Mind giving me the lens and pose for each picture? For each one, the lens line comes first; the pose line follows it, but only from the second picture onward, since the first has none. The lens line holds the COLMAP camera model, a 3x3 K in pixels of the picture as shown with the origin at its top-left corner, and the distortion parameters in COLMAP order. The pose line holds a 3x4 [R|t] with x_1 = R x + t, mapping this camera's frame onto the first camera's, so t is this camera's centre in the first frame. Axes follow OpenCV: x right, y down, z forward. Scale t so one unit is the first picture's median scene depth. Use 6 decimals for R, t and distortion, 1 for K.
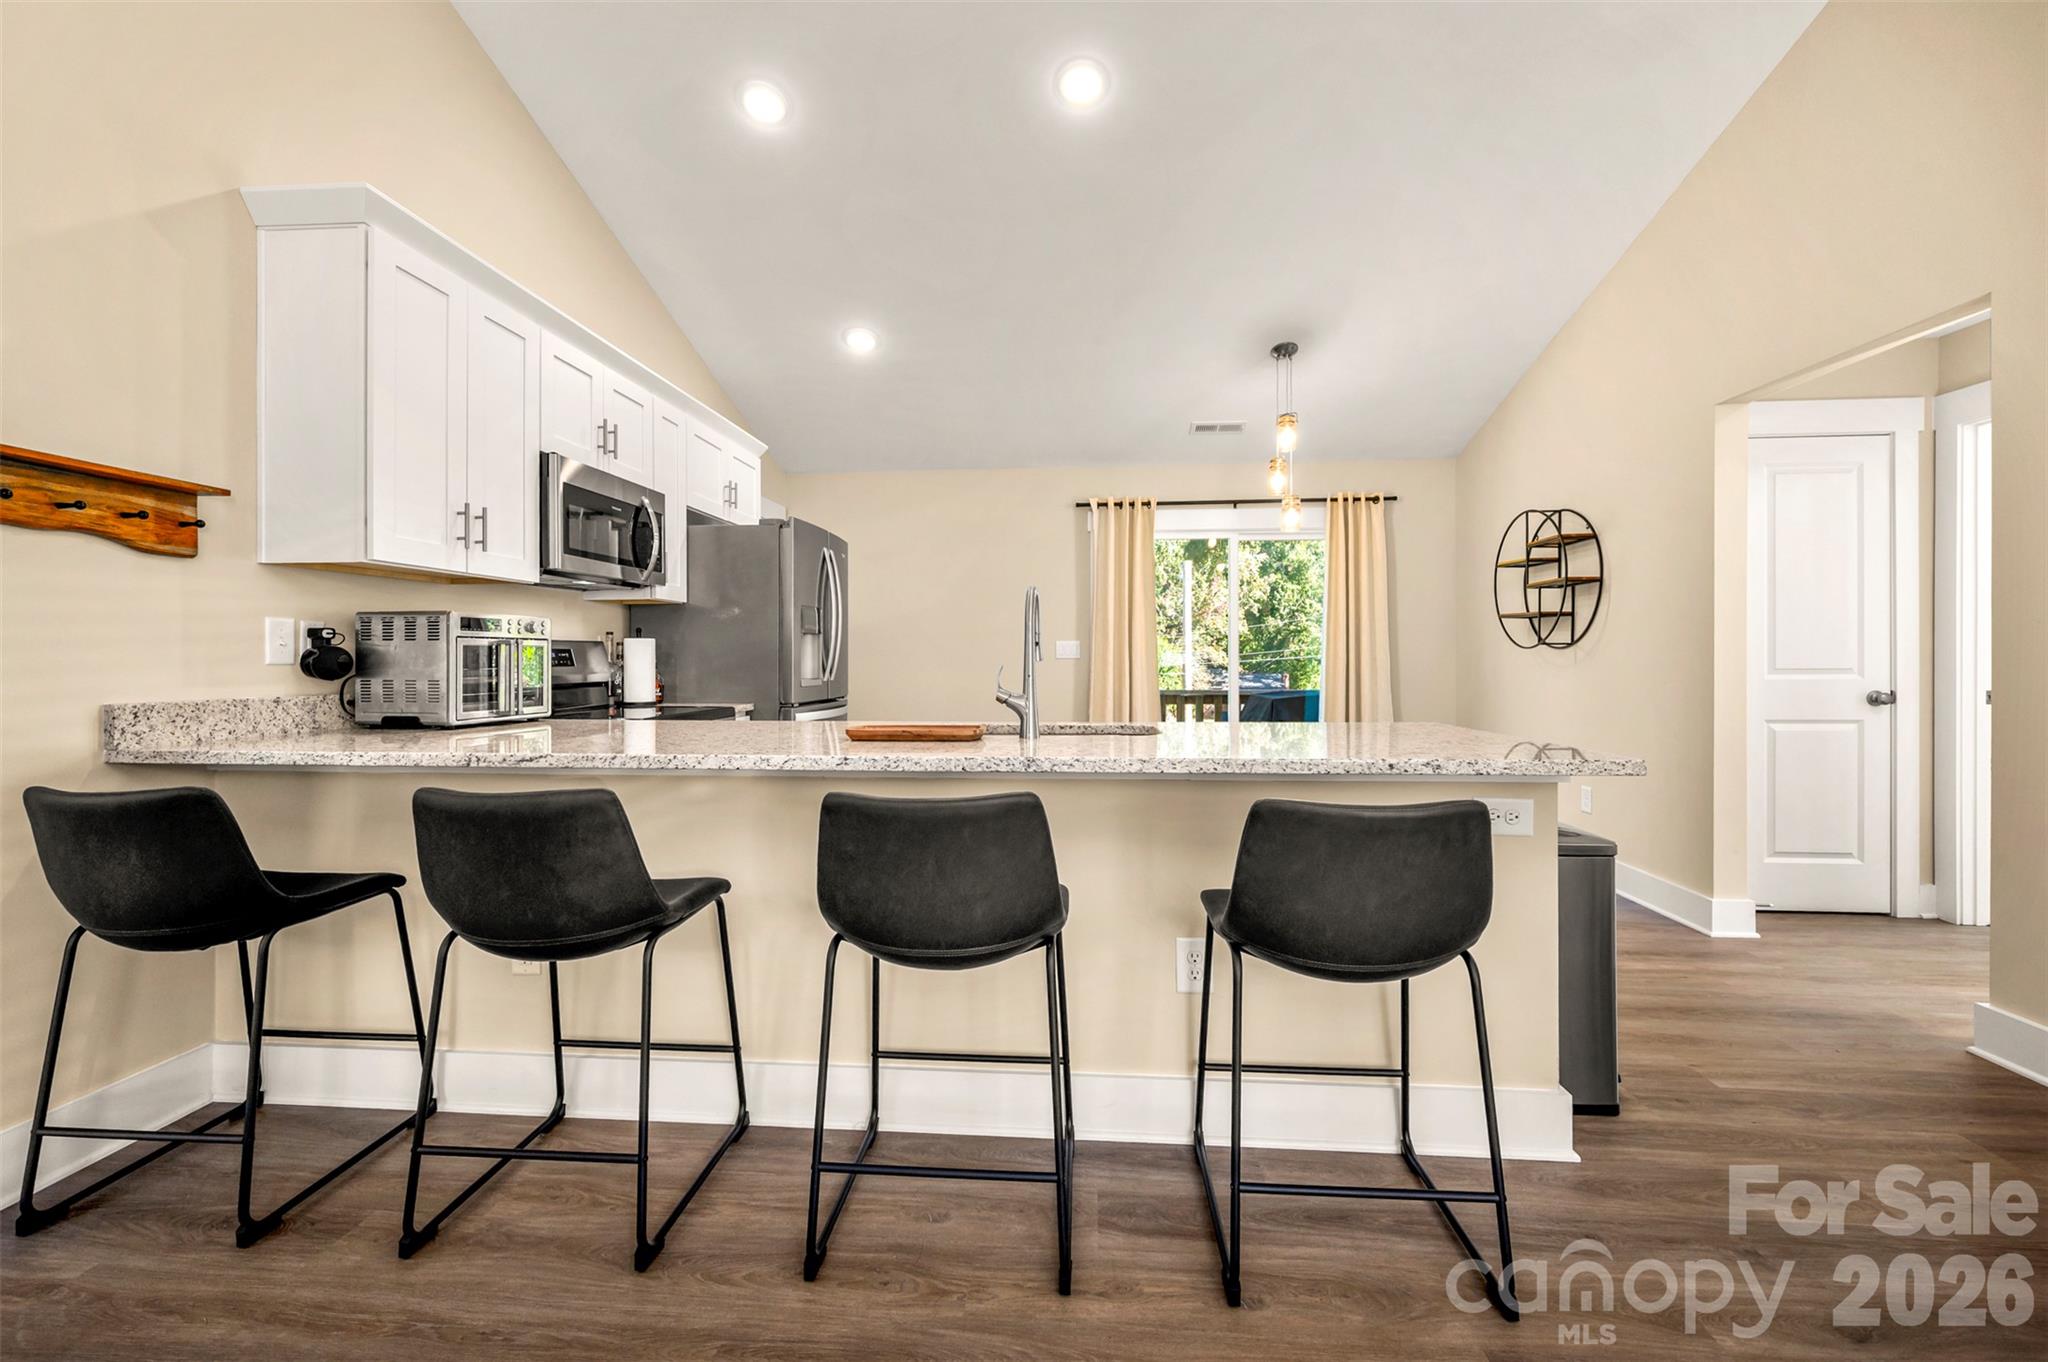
lens RADIAL K [[843.6, 0, 1017.3], [0, 843.6, 661.0], [0, 0, 1]] dist [0.001680, 0.000704]
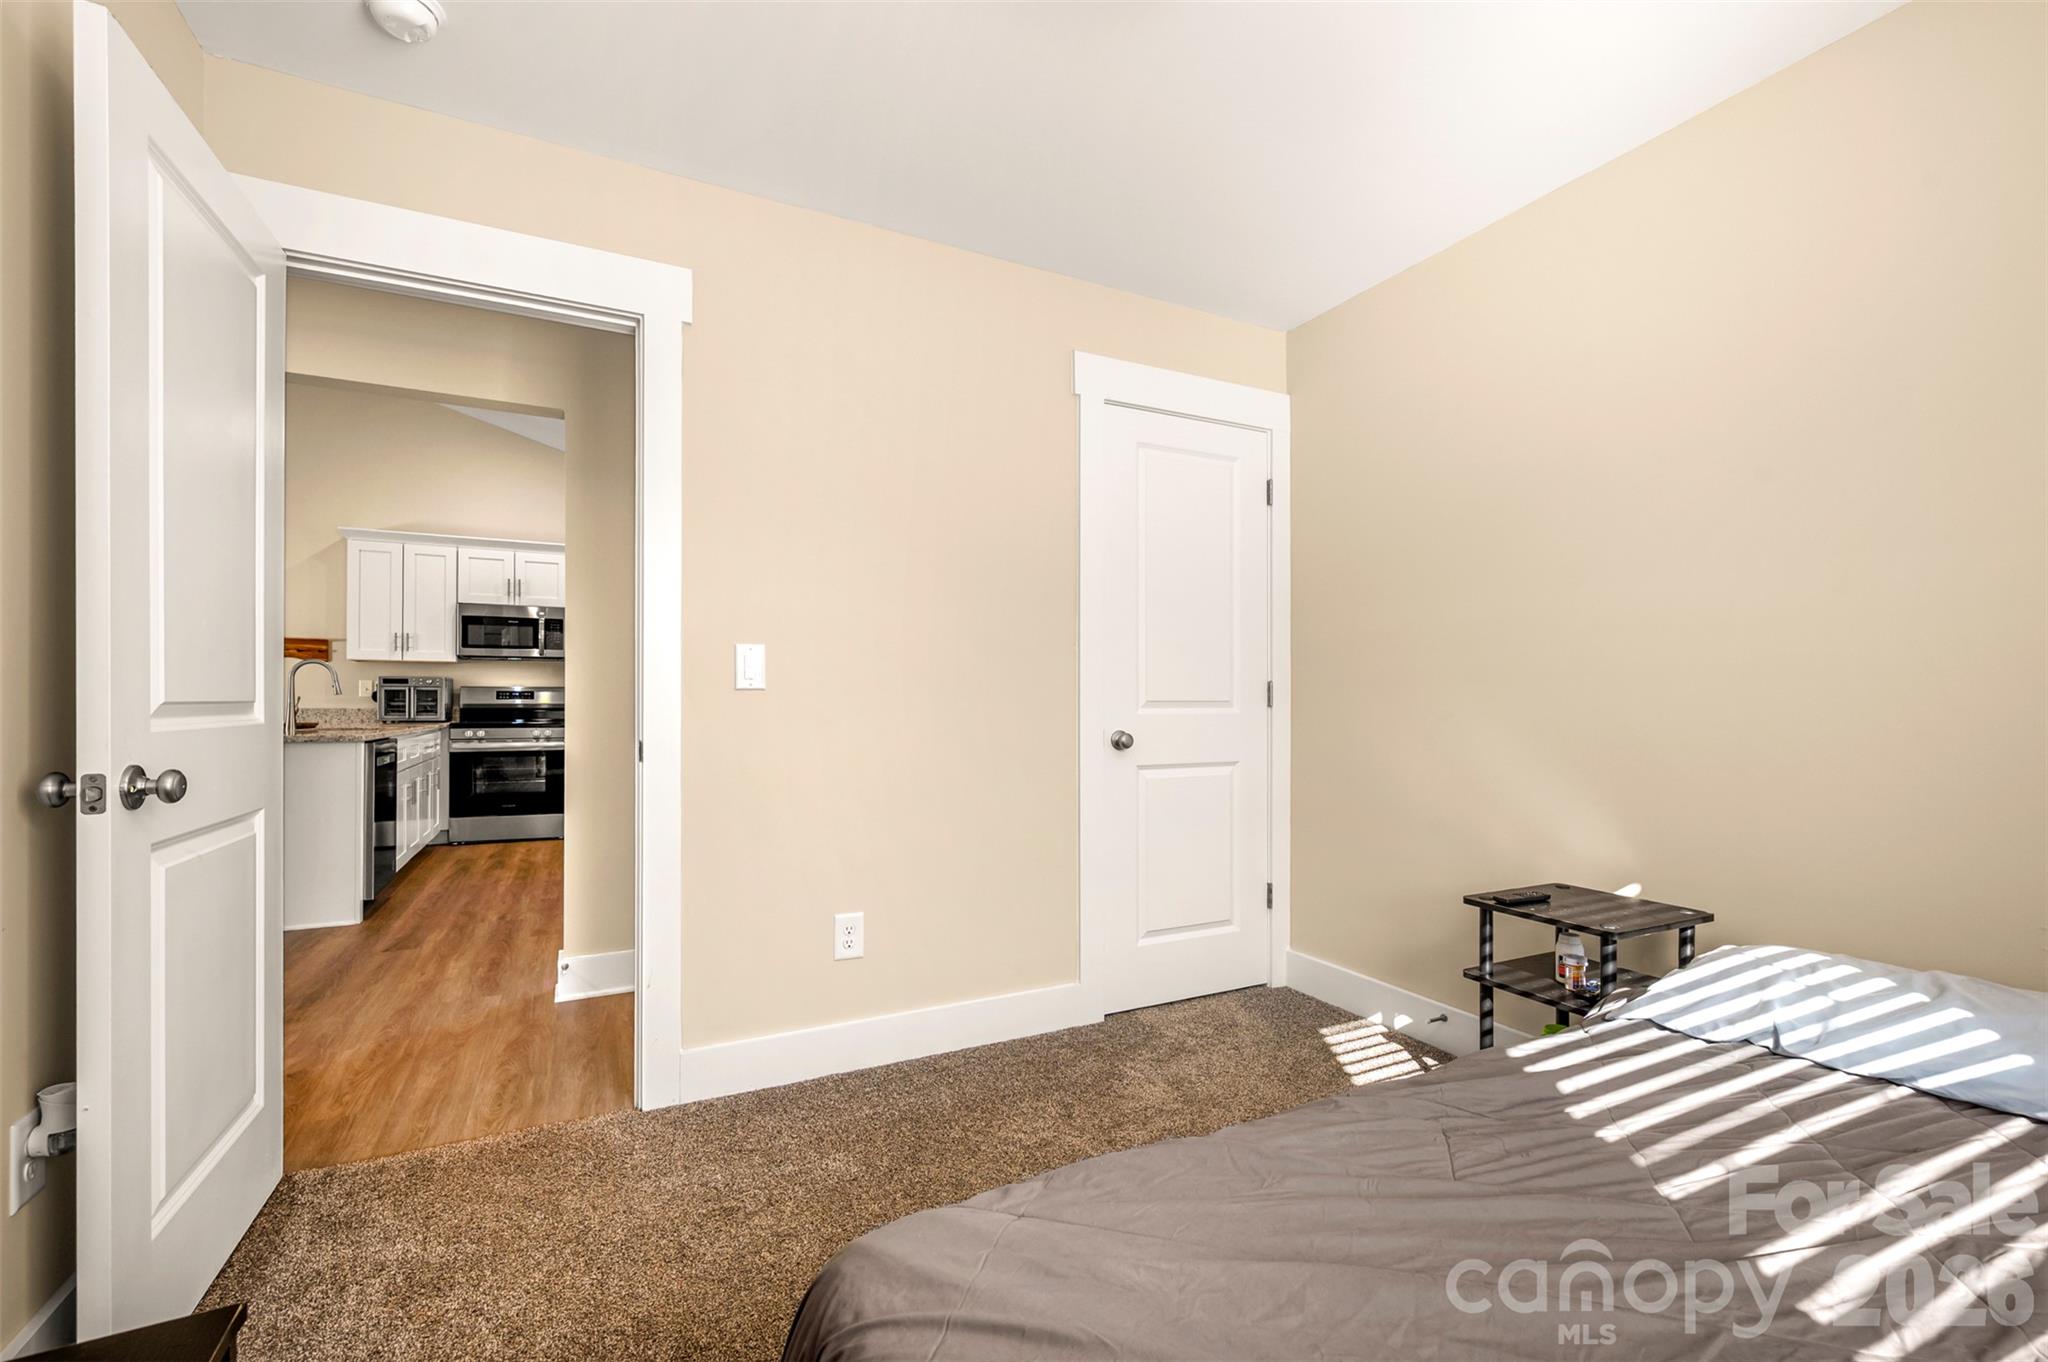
lens RADIAL K [[867.2, 0, 1037.0], [0, 867.2, 700.2], [0, 0, 1]] dist [-0.000471, -0.000547]
pose [[0.525645, -0.000392, -0.850704, 1.446985], [-0.004379, 0.999985, -0.003167, 0.007450], [0.850693, 0.005390, 0.525635, 0.720049]]
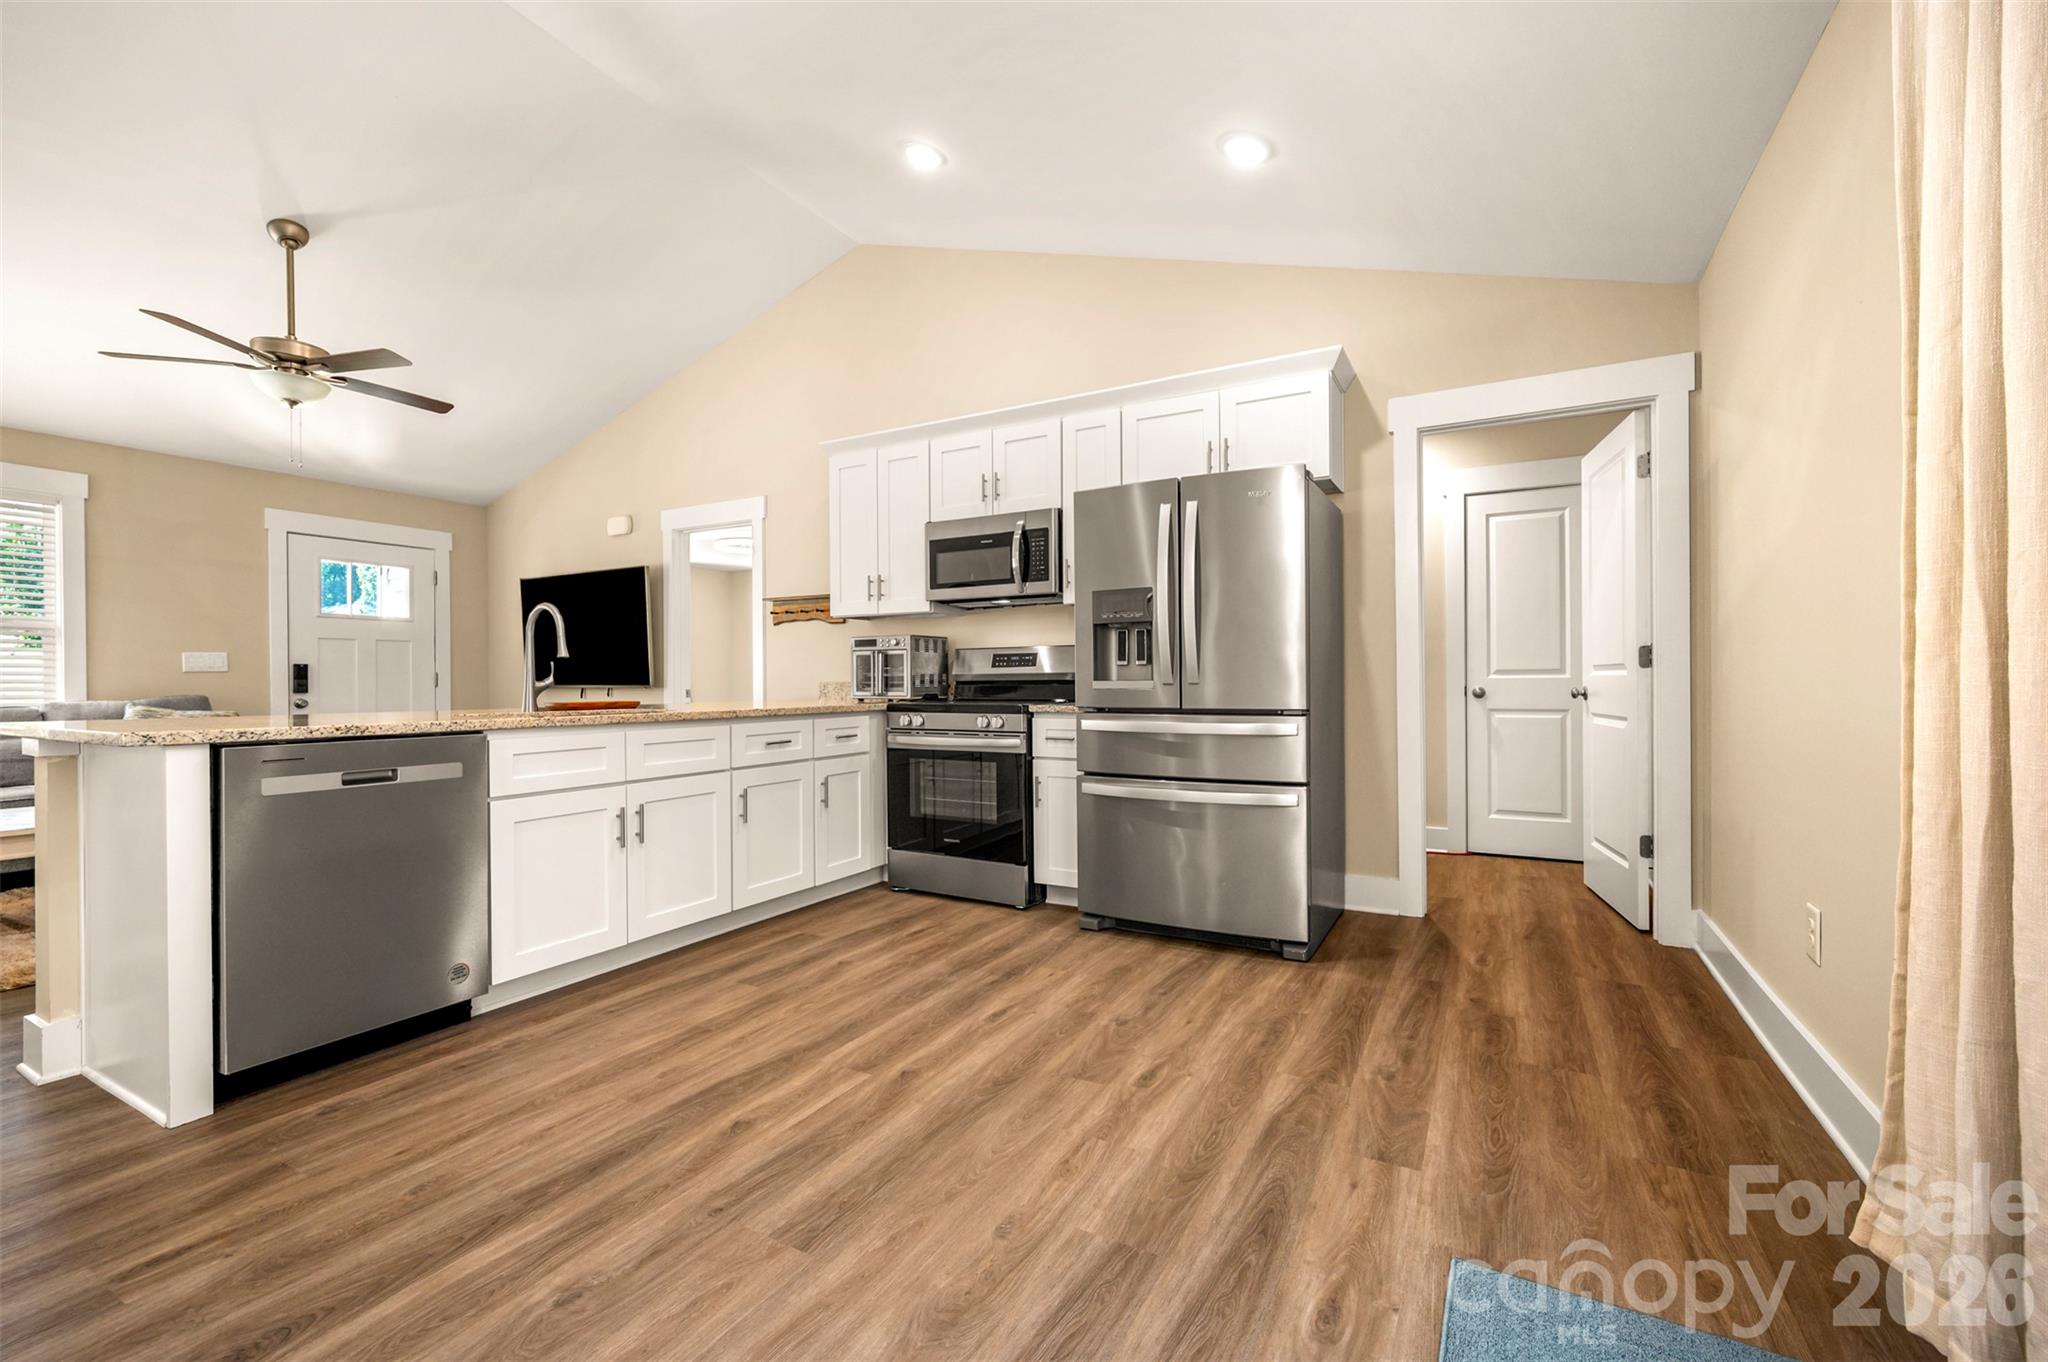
lens RADIAL K [[867.2, 0, 1016.5], [0, 867.2, 681.9], [0, 0, 1]] dist [-0.000471, -0.000547]
pose [[-0.432839, 0.004048, -0.901462, 0.498852], [0.004003, 0.999989, 0.002568, 0.019893], [0.901462, -0.002497, -0.432851, 1.180157]]
